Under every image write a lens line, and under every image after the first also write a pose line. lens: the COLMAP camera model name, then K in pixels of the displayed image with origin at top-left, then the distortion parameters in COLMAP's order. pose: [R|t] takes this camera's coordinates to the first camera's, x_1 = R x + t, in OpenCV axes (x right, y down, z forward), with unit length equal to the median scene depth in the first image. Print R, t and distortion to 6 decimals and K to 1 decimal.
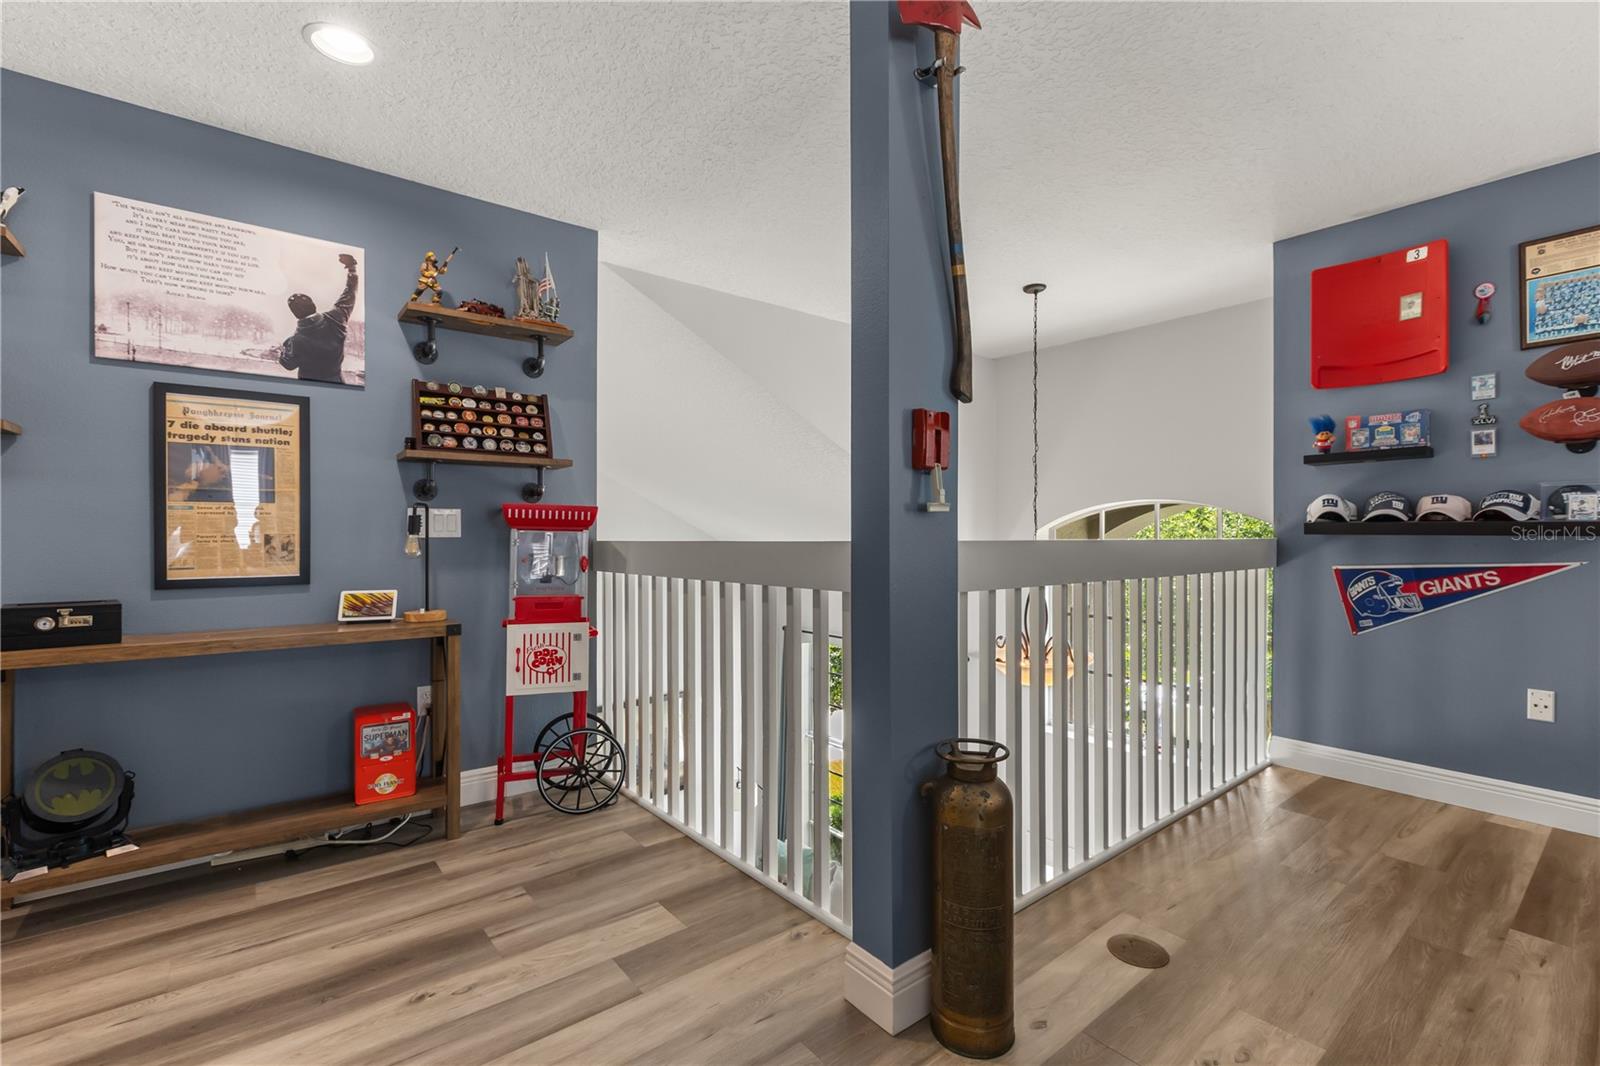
lens RADIAL K [[719.5, 0, 803.0], [0, 719.5, 539.2], [0, 0, 1]] dist [-0.000548, 0.000586]
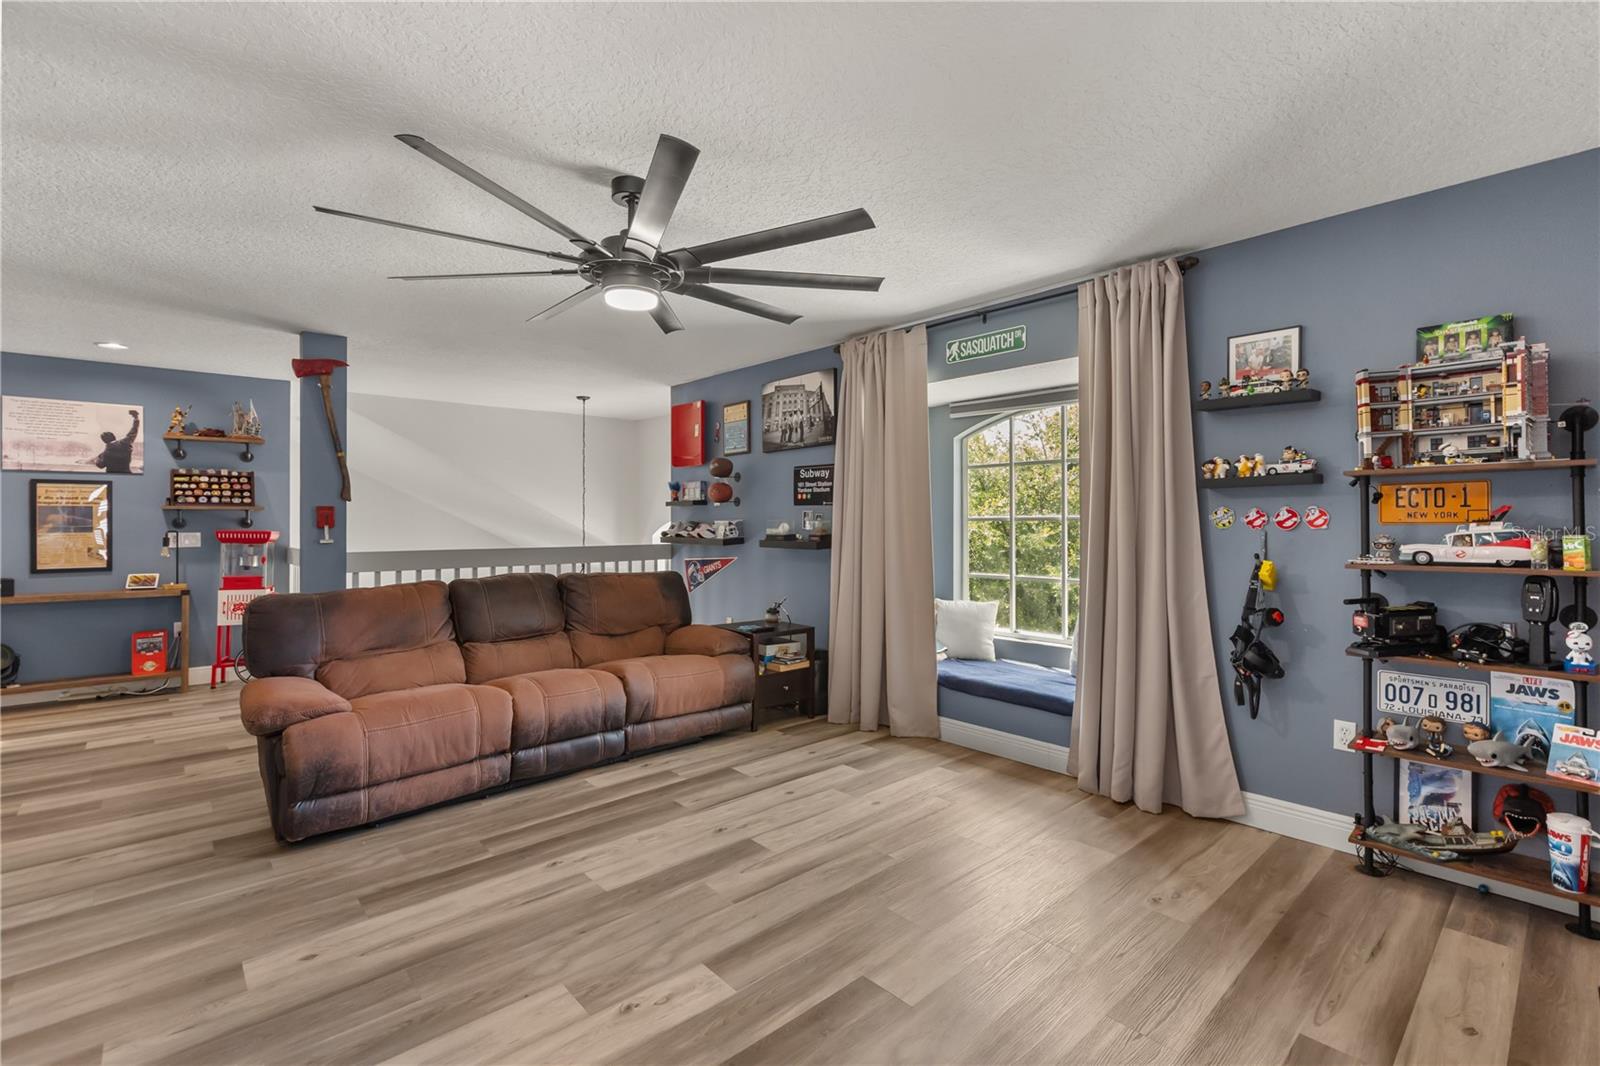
lens RADIAL K [[719.5, 0, 798.1], [0, 719.5, 522.1], [0, 0, 1]] dist [-0.000548, 0.000586]
pose [[0.998228, -0.002436, 0.059447, 1.081915], [0.002718, 0.999985, -0.004673, -0.058945], [-0.059435, 0.004826, 0.998221, -1.103948]]
